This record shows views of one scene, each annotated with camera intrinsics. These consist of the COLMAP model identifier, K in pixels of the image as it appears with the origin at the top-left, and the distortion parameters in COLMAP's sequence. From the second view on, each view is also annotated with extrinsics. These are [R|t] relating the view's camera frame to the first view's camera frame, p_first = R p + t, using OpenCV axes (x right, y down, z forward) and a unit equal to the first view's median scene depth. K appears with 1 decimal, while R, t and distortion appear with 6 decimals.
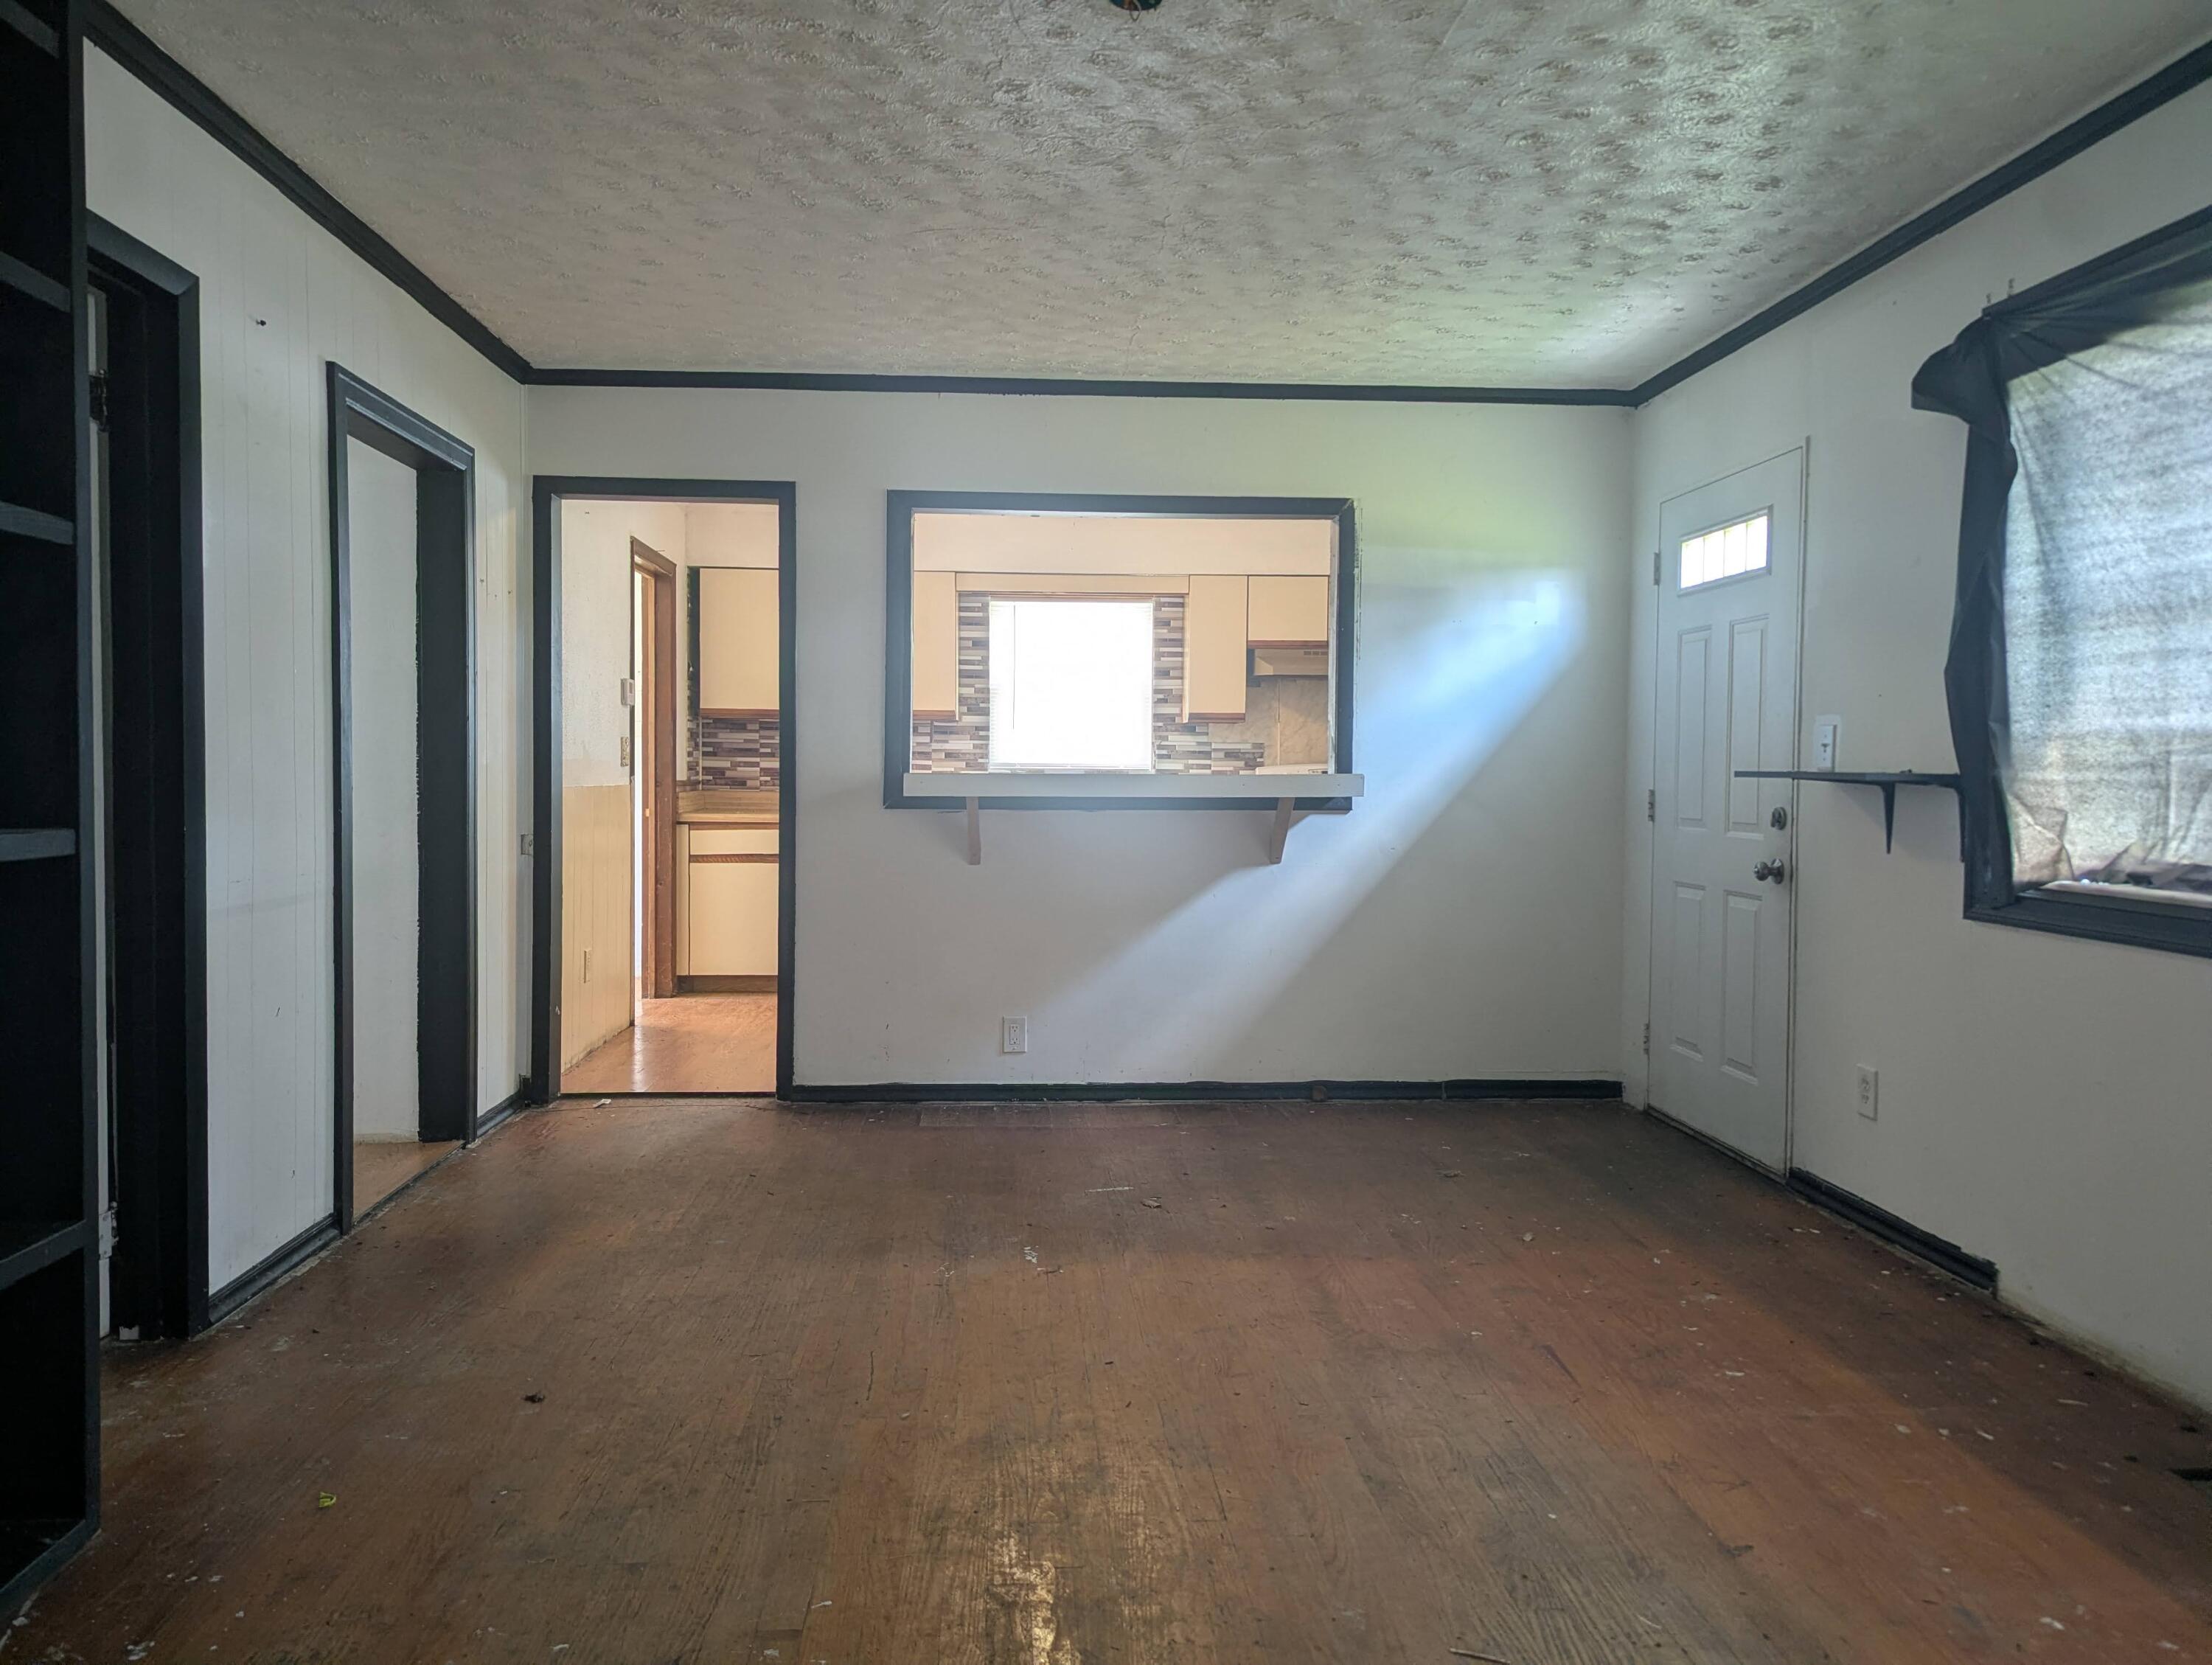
lens RADIAL K [[1547.8, 0, 1099.3], [0, 1547.8, 826.4], [0, 0, 1]] dist [0.069740, -0.062057]
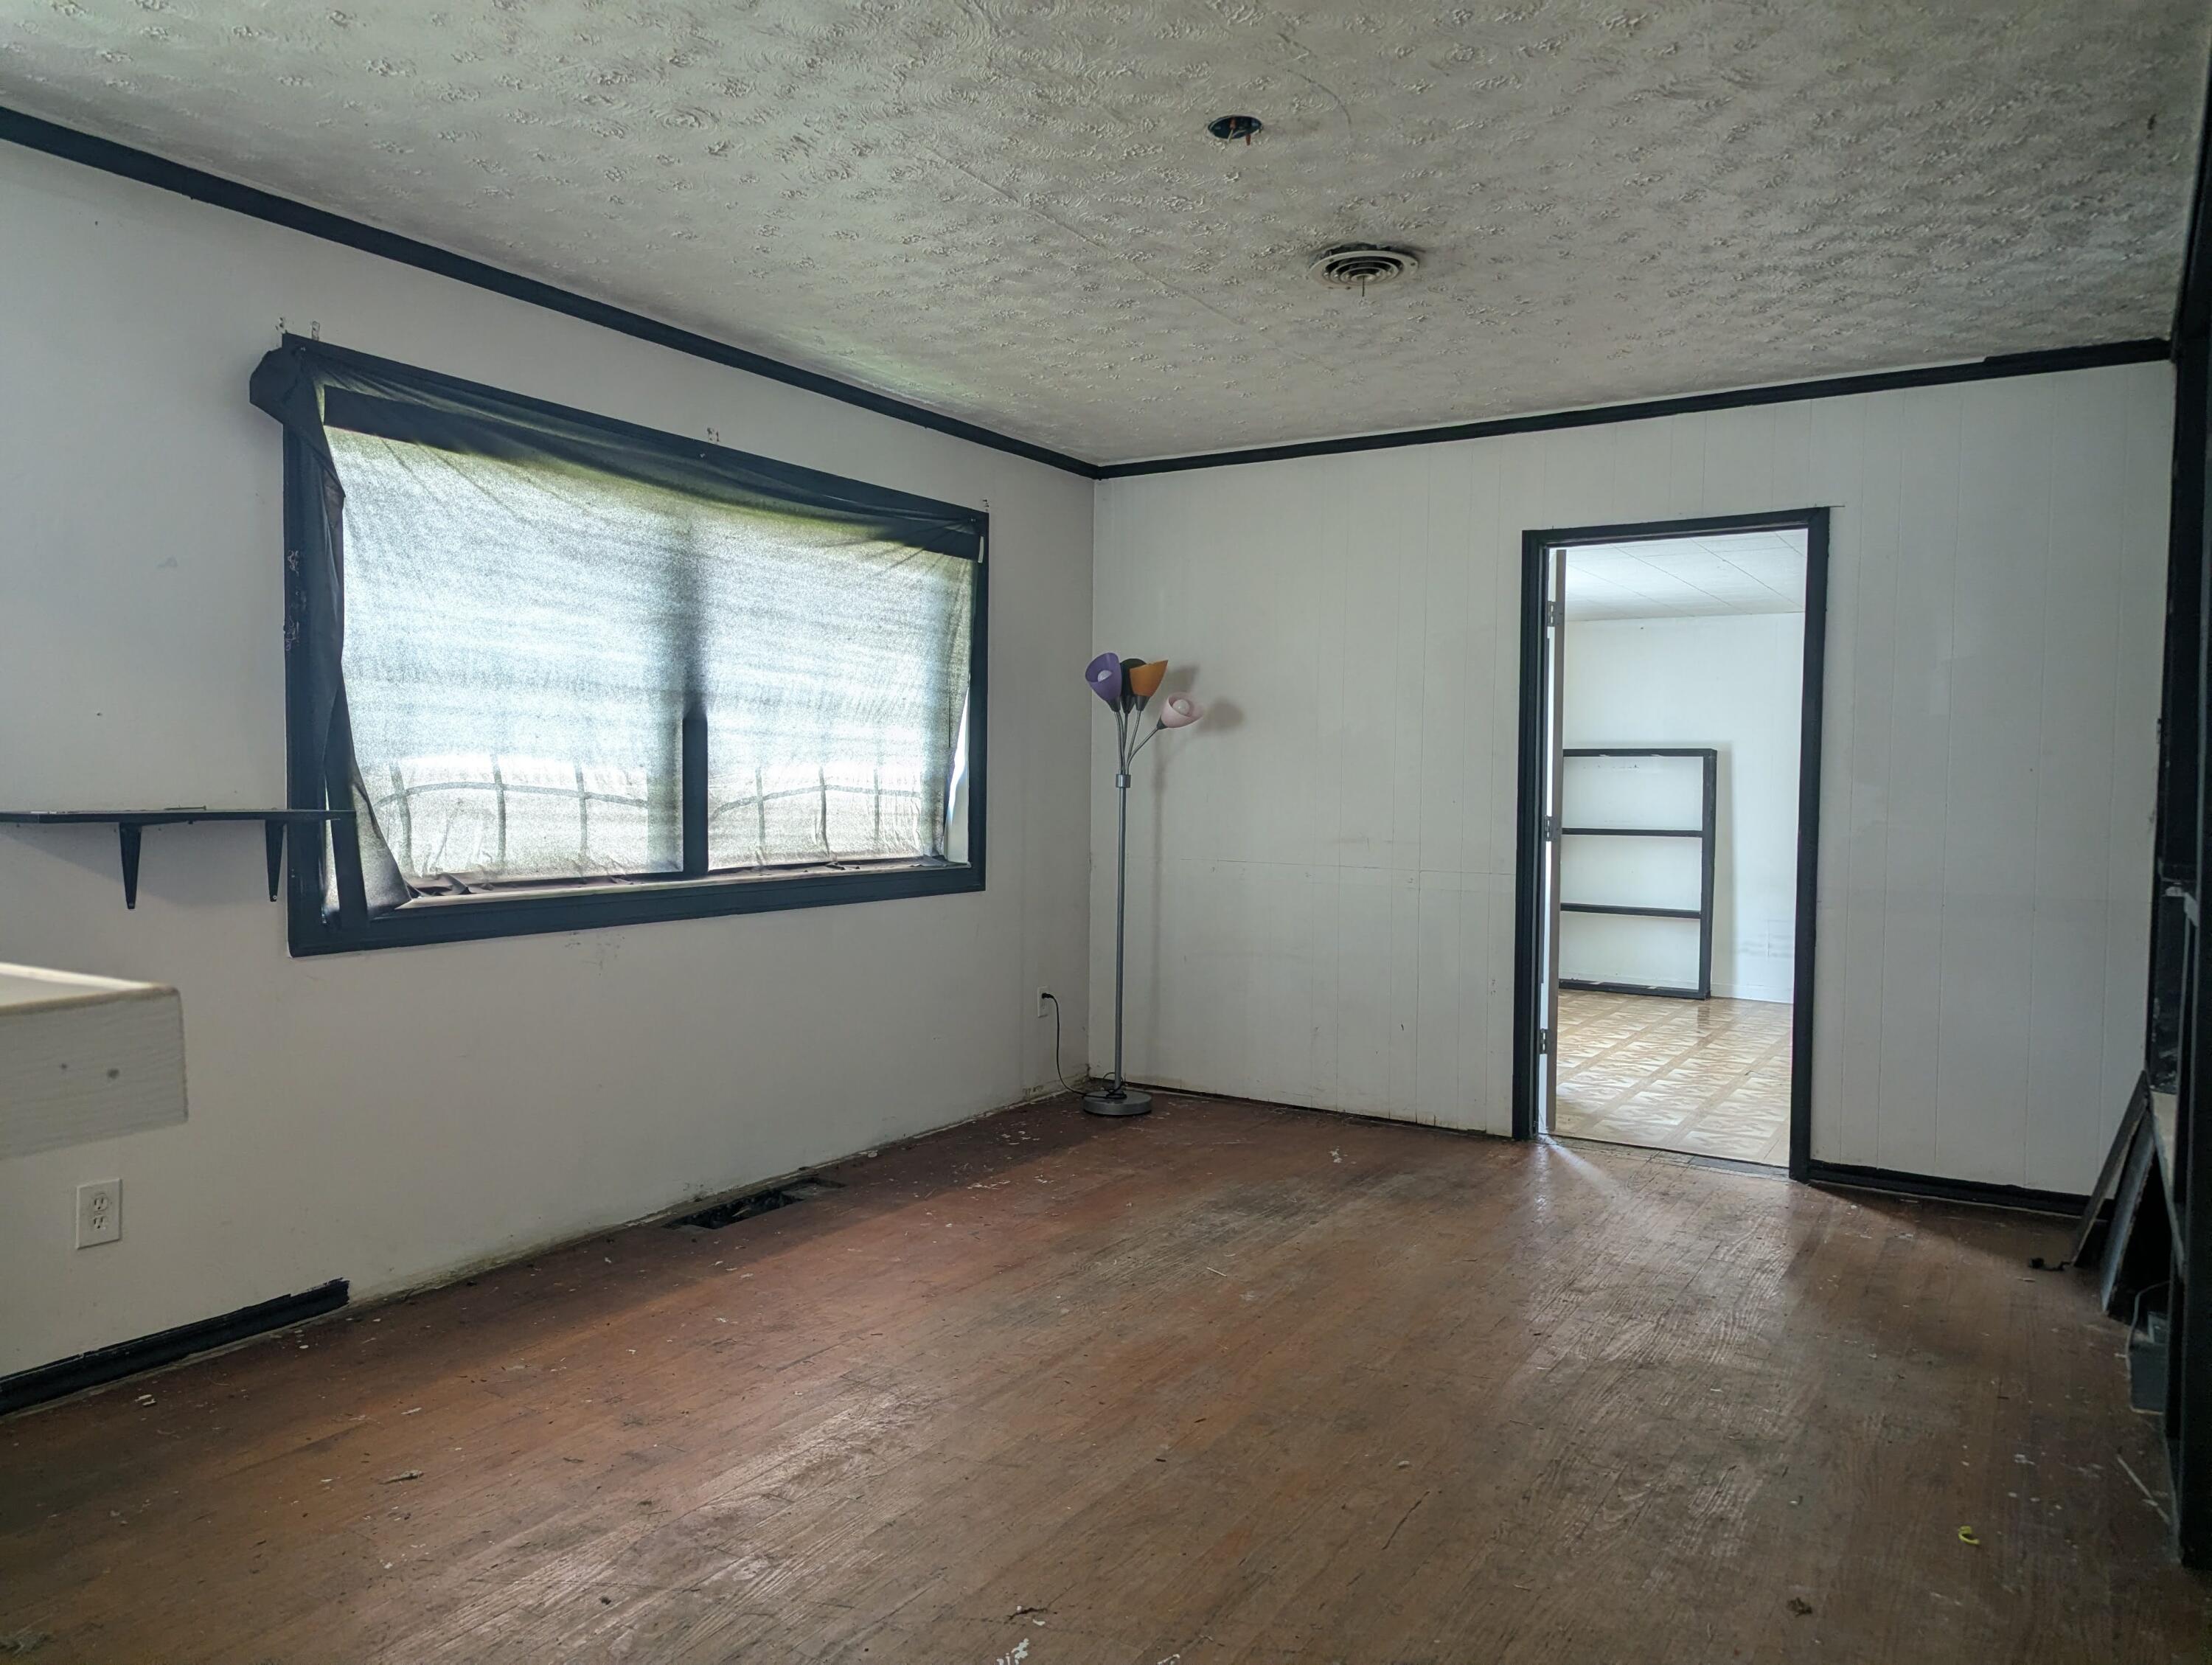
lens RADIAL K [[1541.0, 0, 1106.0], [0, 1541.0, 832.5], [0, 0, 1]] dist [0.053942, -0.033444]
pose [[-0.812271, -0.040221, 0.581892, -0.419780], [0.004198, 0.997191, 0.074787, -0.088514], [-0.583265, 0.063190, -0.809820, 1.480994]]
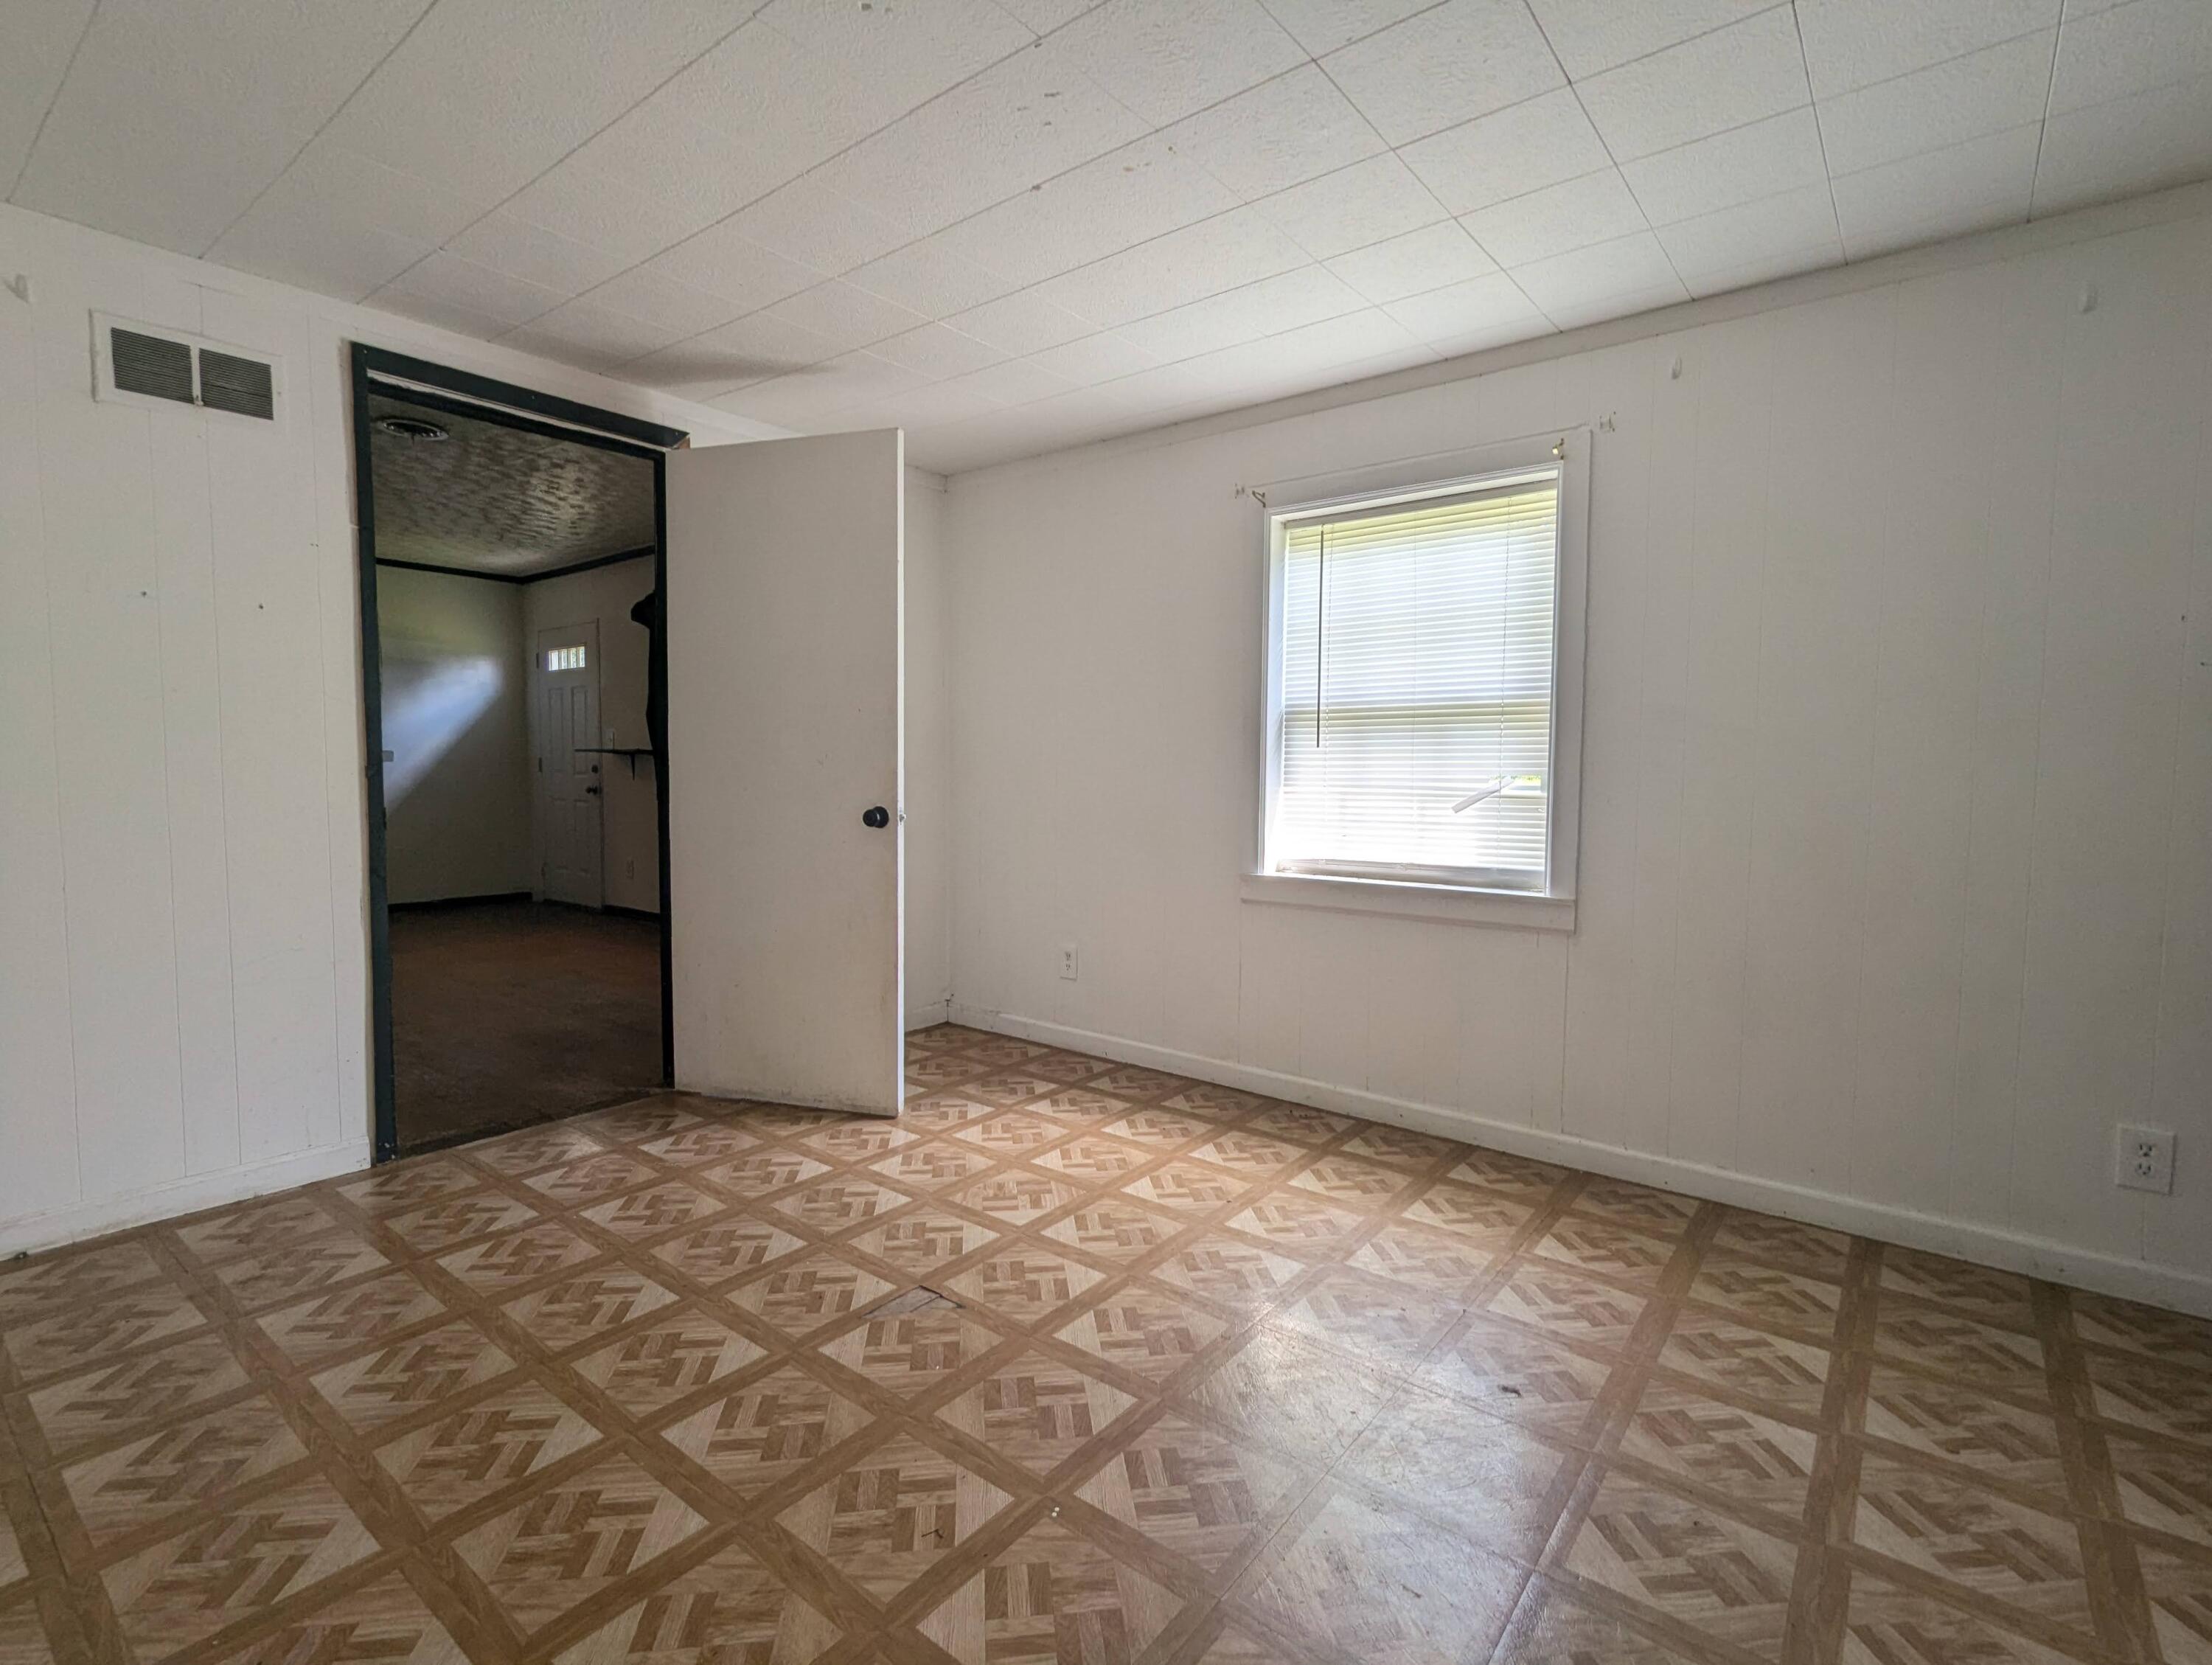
lens RADIAL K [[1051.1, 0, 1106.0], [0, 1051.1, 832.5], [0, 0, 1]] dist [-0.000187, -0.001123]
pose [[0.671003, -0.047105, 0.739957, -0.320297], [0.027245, 0.998872, 0.038881, 0.064126], [-0.740954, -0.005929, 0.671529, -0.885314]]
